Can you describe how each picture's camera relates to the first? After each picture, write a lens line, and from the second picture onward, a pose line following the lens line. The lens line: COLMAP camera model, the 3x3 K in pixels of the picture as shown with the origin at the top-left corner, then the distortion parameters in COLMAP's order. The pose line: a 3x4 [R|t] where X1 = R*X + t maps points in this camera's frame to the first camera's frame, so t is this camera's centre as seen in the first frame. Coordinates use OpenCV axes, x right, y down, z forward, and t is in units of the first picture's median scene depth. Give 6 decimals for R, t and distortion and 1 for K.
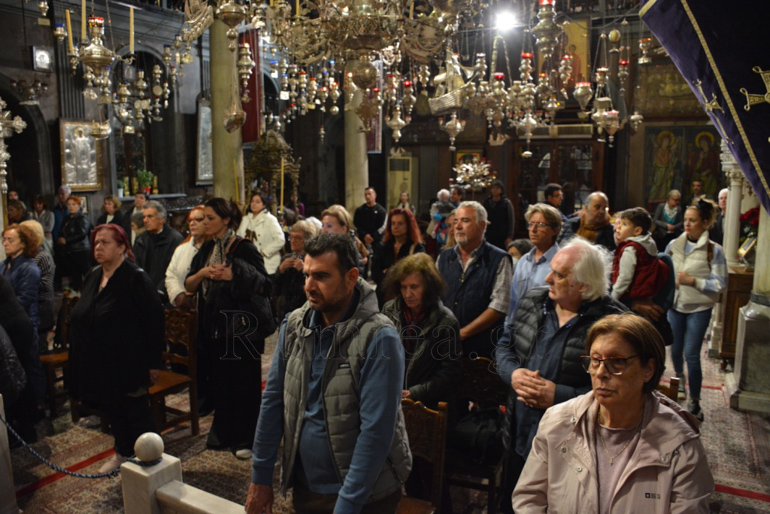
lens RADIAL K [[590.2, 0, 385.0], [0, 590.2, 257.0], [0, 0, 1]] dist [-0.143663, 0.086137]
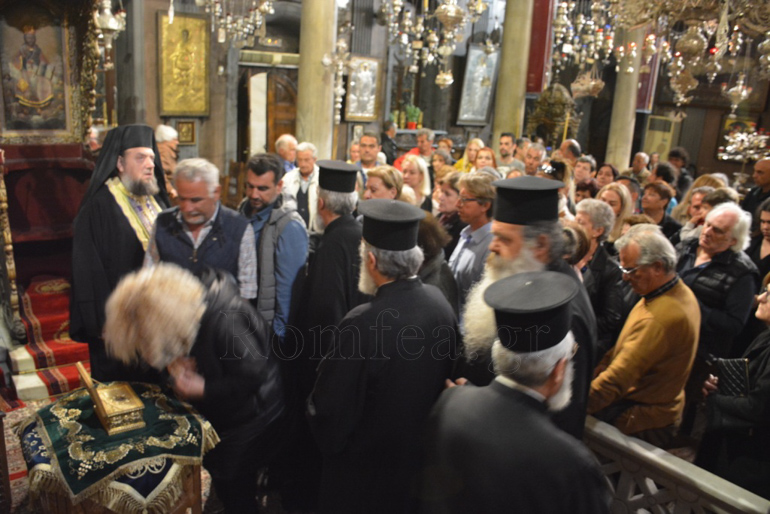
lens RADIAL K [[590.2, 0, 385.0], [0, 590.2, 257.0], [0, 0, 1]] dist [-0.143663, 0.086137]
pose [[0.932177, 0.159406, -0.325016, -0.076394], [-0.125688, 0.984495, 0.122364, -0.000616], [0.339482, -0.073214, 0.937759, -0.067396]]
